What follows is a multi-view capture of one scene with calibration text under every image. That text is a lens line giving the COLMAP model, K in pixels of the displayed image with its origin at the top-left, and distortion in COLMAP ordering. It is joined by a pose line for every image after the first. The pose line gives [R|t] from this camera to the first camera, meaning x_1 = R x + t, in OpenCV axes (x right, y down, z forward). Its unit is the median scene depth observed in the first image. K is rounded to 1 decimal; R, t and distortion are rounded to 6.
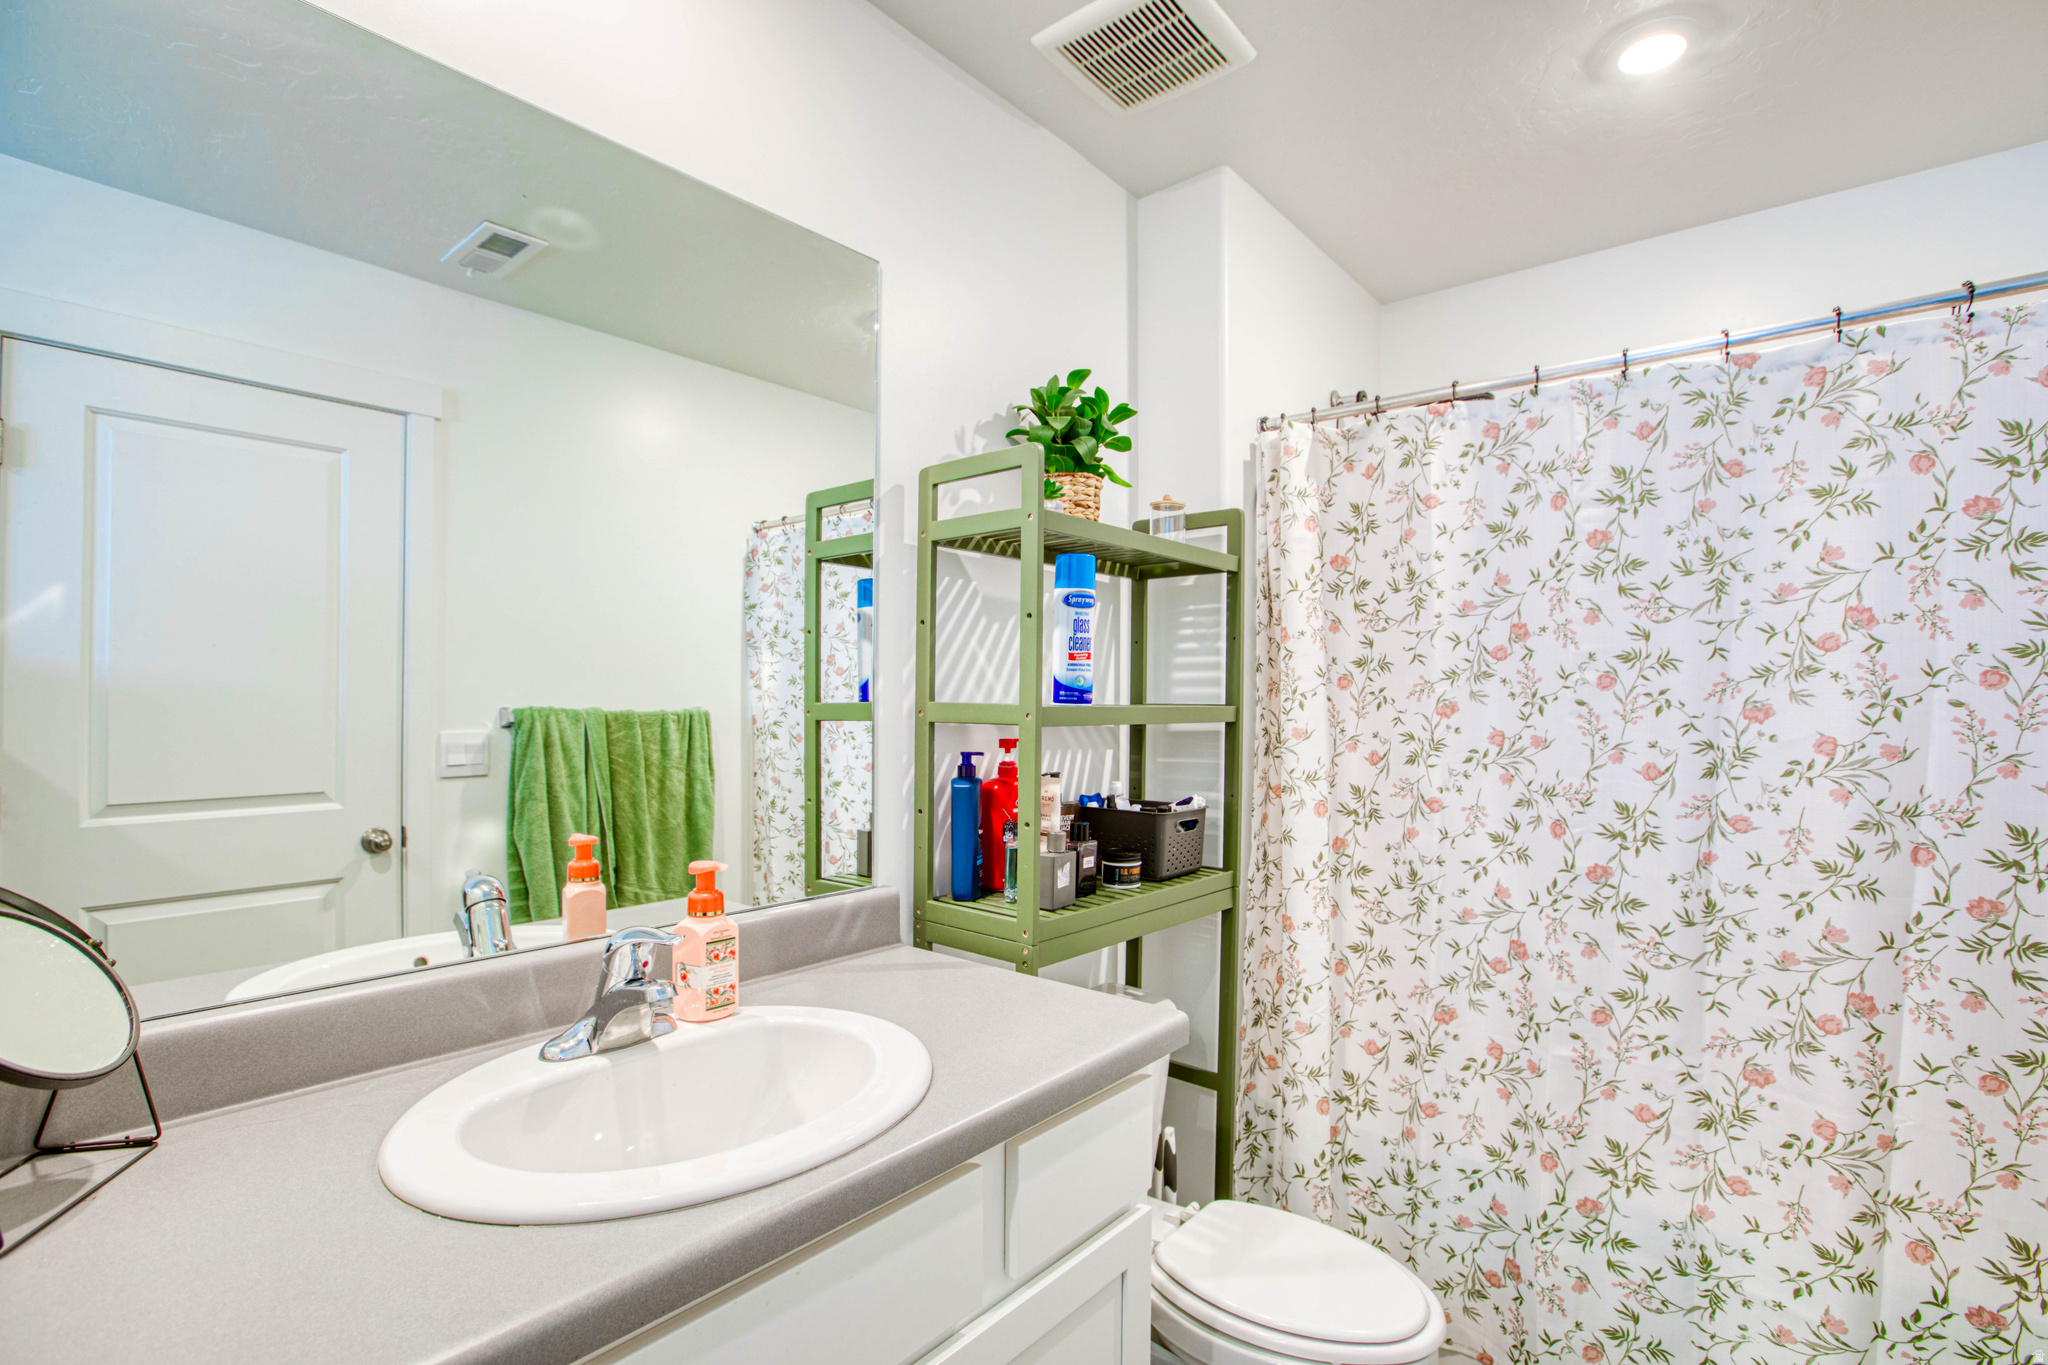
lens RADIAL K [[948.0, 0, 1032.2], [0, 948.0, 685.6], [0, 0, 1]] dist [0.000539, 0.000106]
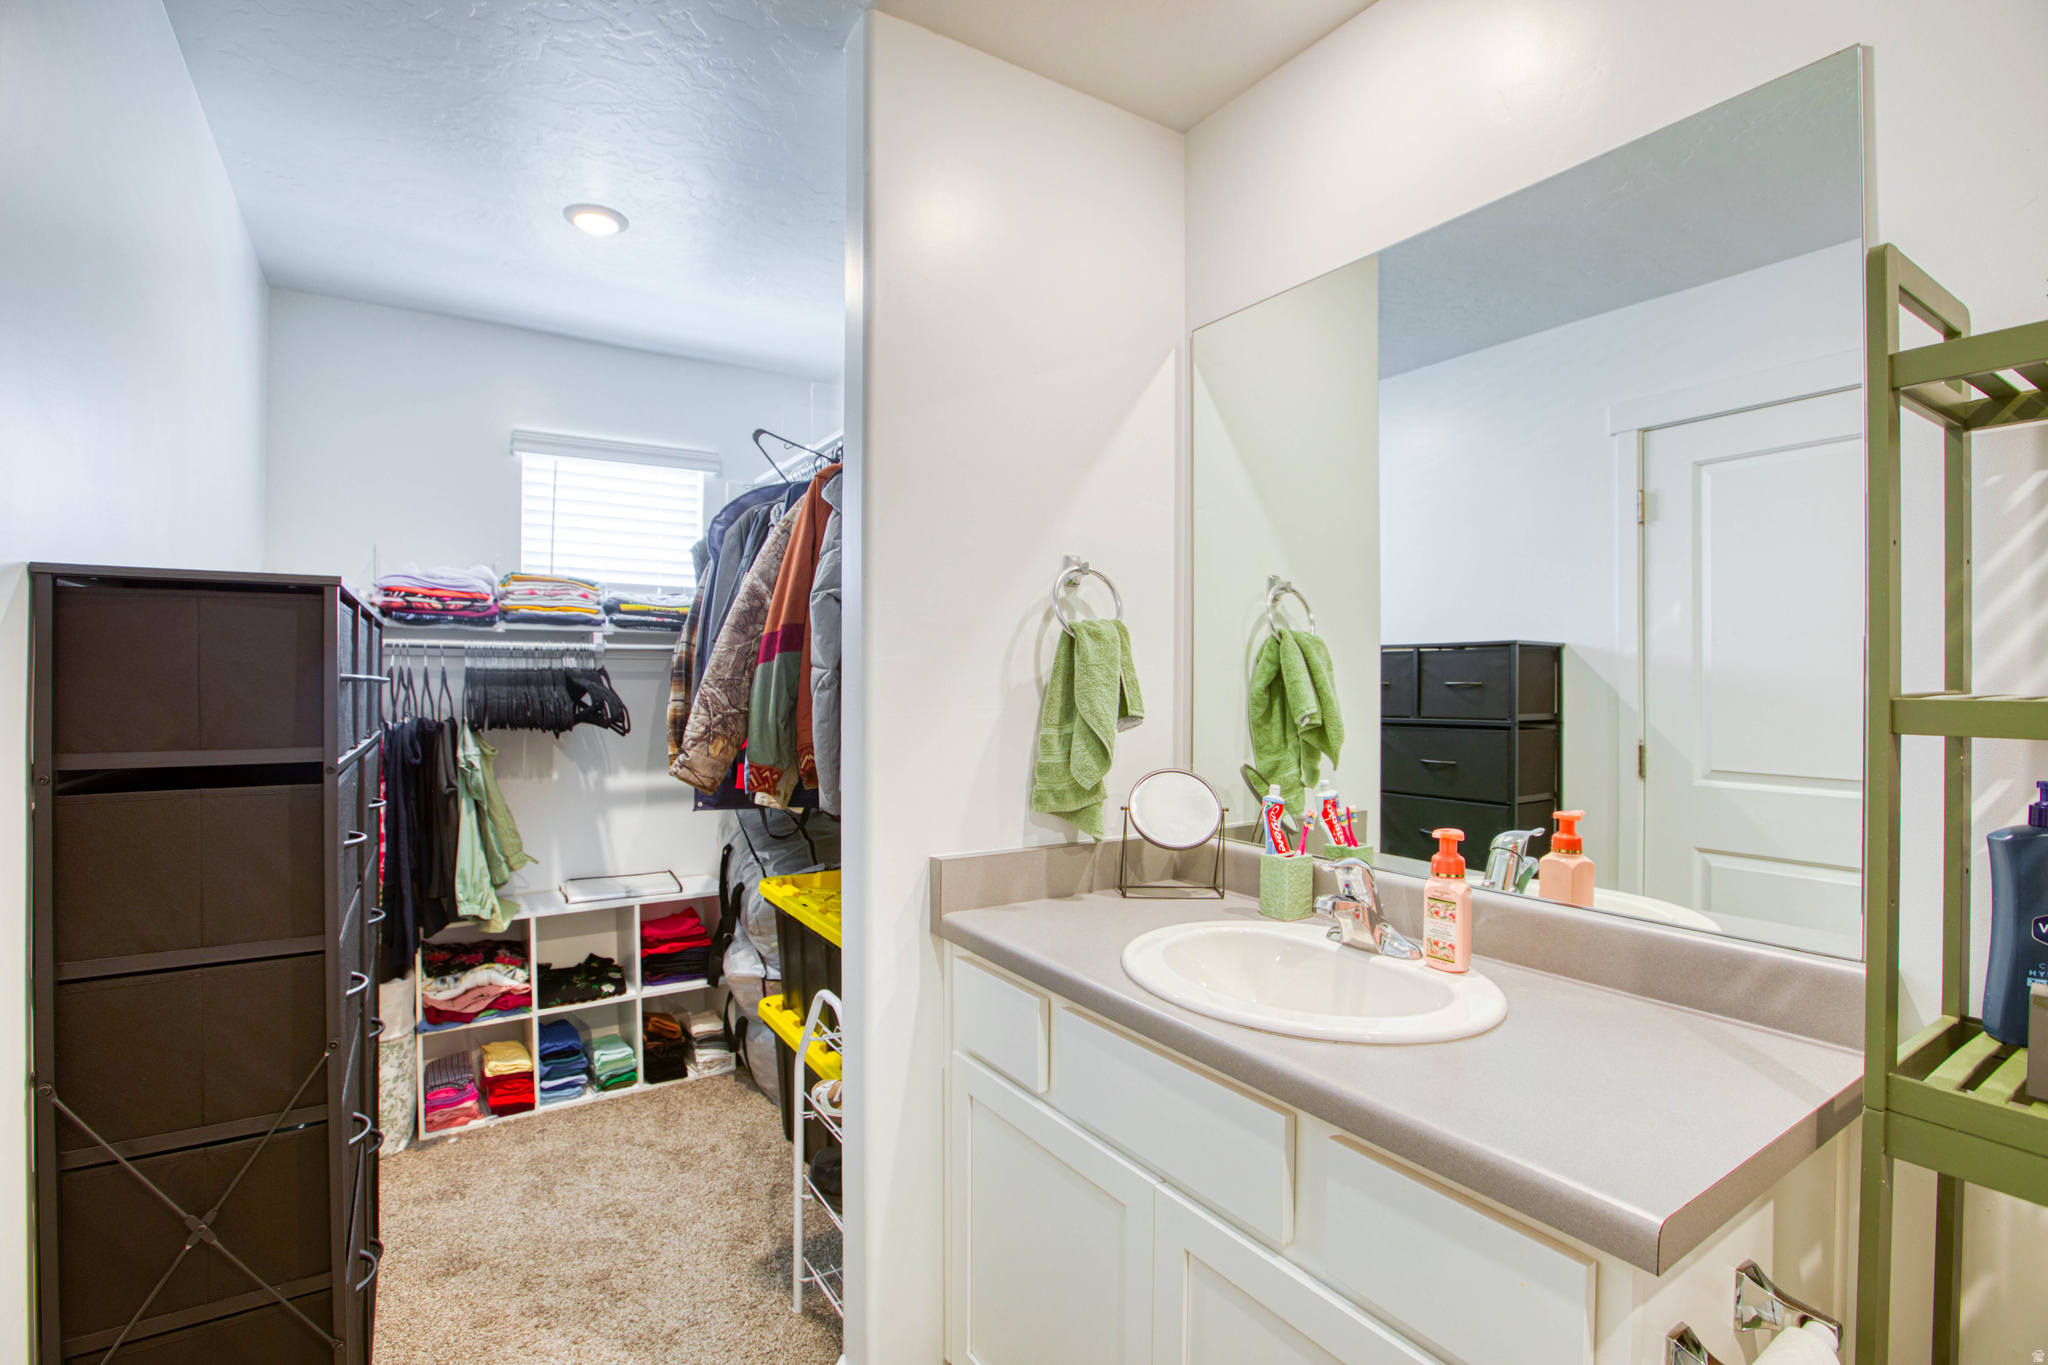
lens RADIAL K [[948.0, 0, 1032.2], [0, 948.0, 685.6], [0, 0, 1]] dist [0.000539, 0.000106]
pose [[-0.279043, -0.005339, -0.960264, 0.862956], [0.012127, 0.999885, -0.009084, 0.021719], [0.960202, -0.014180, -0.278946, 0.844162]]
